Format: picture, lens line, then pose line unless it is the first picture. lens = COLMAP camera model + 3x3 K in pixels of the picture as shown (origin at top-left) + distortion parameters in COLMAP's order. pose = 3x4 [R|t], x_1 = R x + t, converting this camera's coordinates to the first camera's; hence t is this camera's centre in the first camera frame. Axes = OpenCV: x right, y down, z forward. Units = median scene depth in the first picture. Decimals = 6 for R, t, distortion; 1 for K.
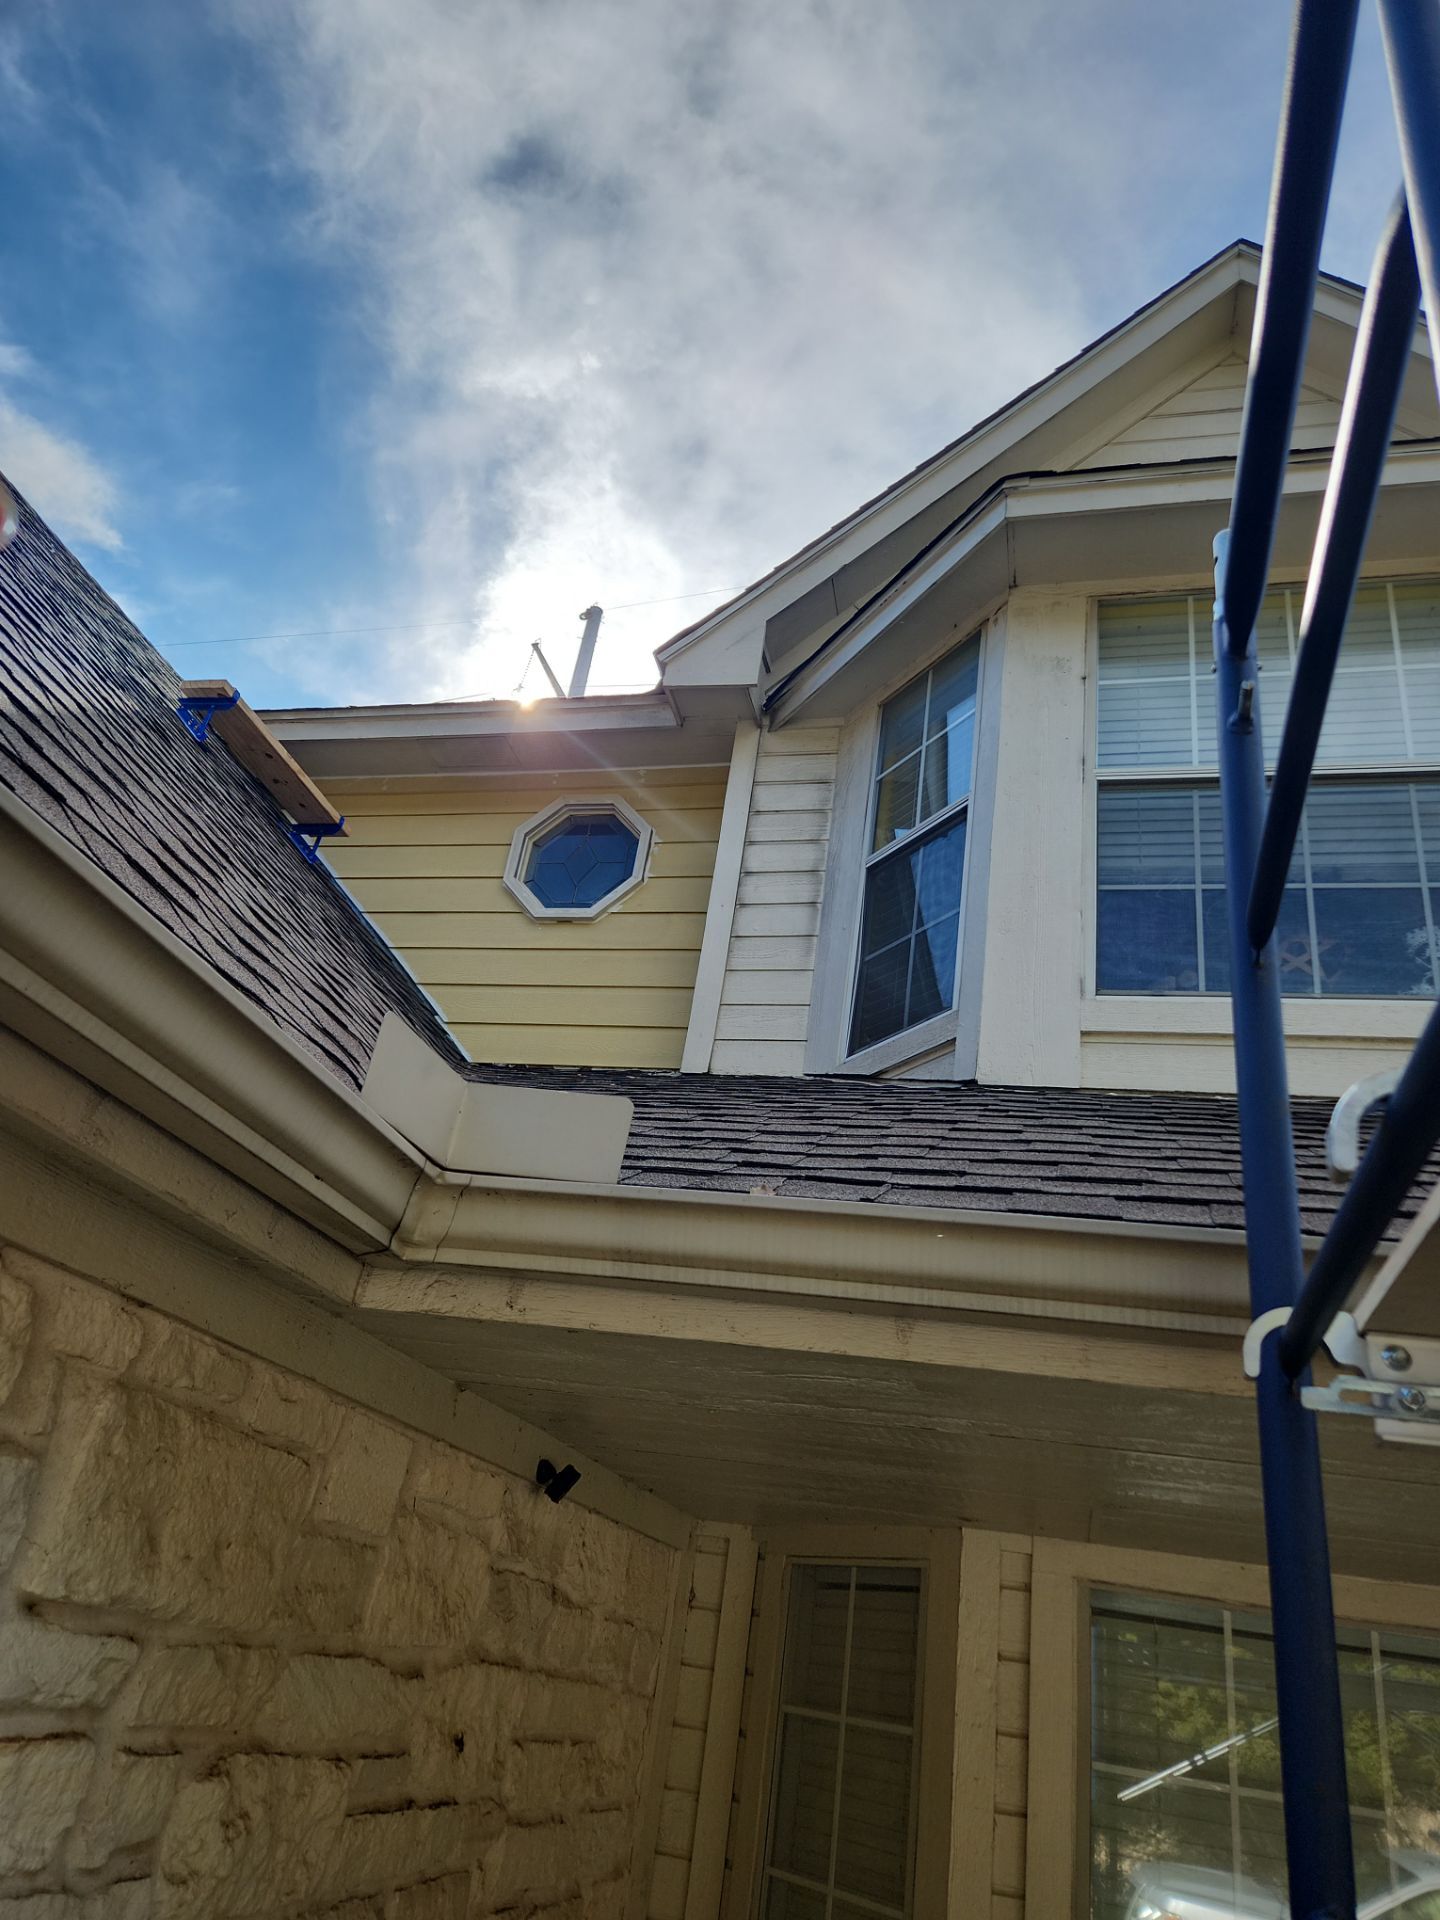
lens RADIAL K [[1268.6, 0, 720.0], [0, 1268.6, 960.0], [0, 0, 1]] dist [0.045466, -0.044780]
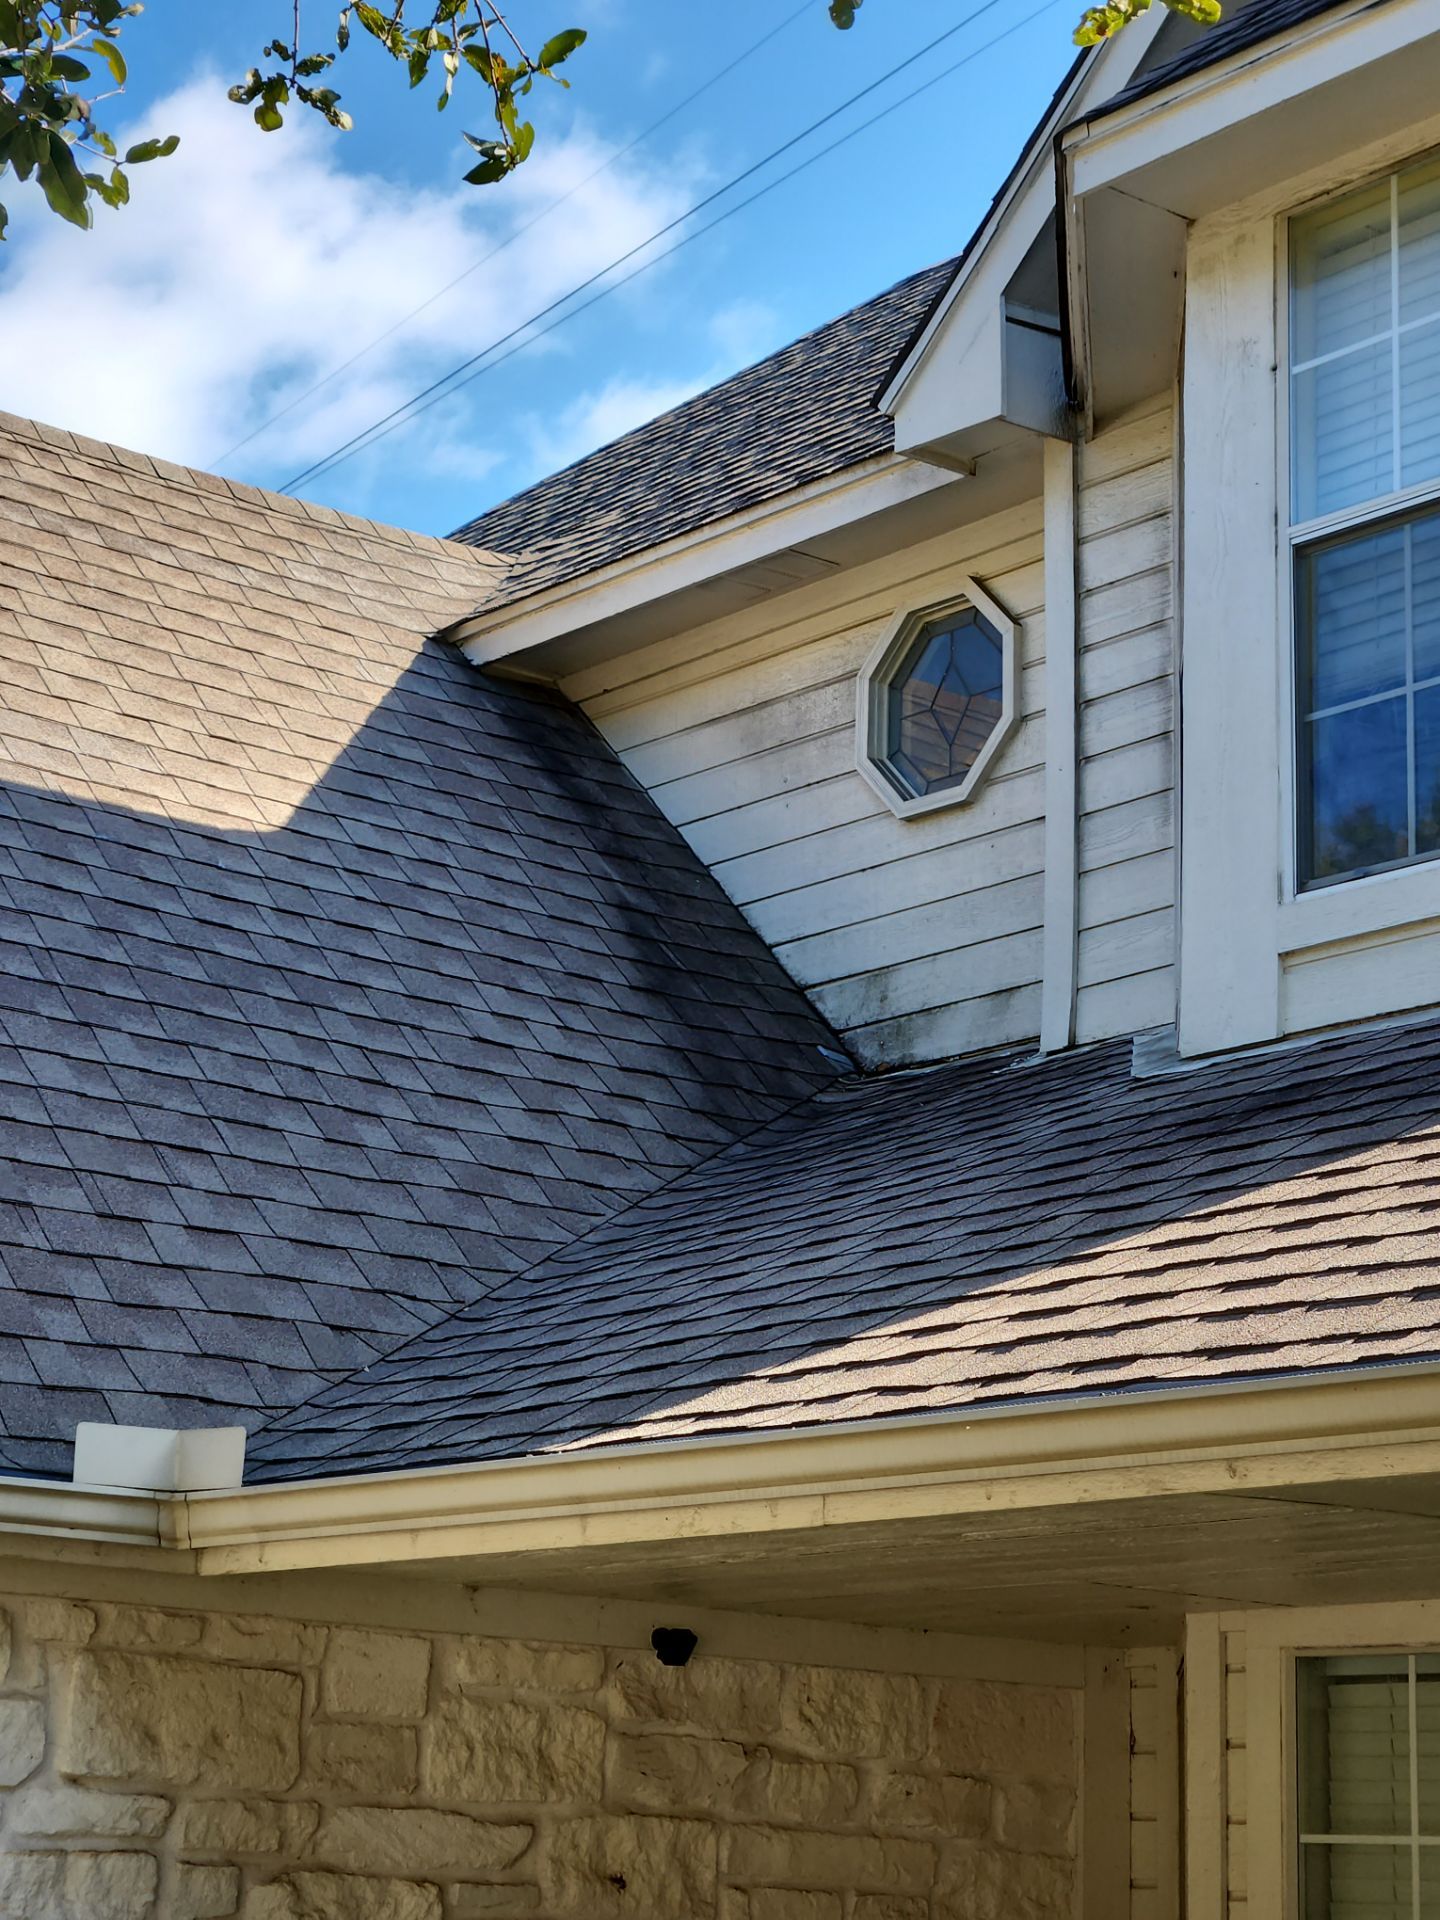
lens RADIAL K [[3531.3, 0, 717.6], [0, 3531.3, 913.4], [0, 0, 1]] dist [0.011009, 0.060535]
pose [[0.793344, -0.270168, -0.545541, 2.510608], [0.360944, 0.930379, 0.064146, -0.465717], [0.490229, -0.247800, 0.835626, -1.847899]]
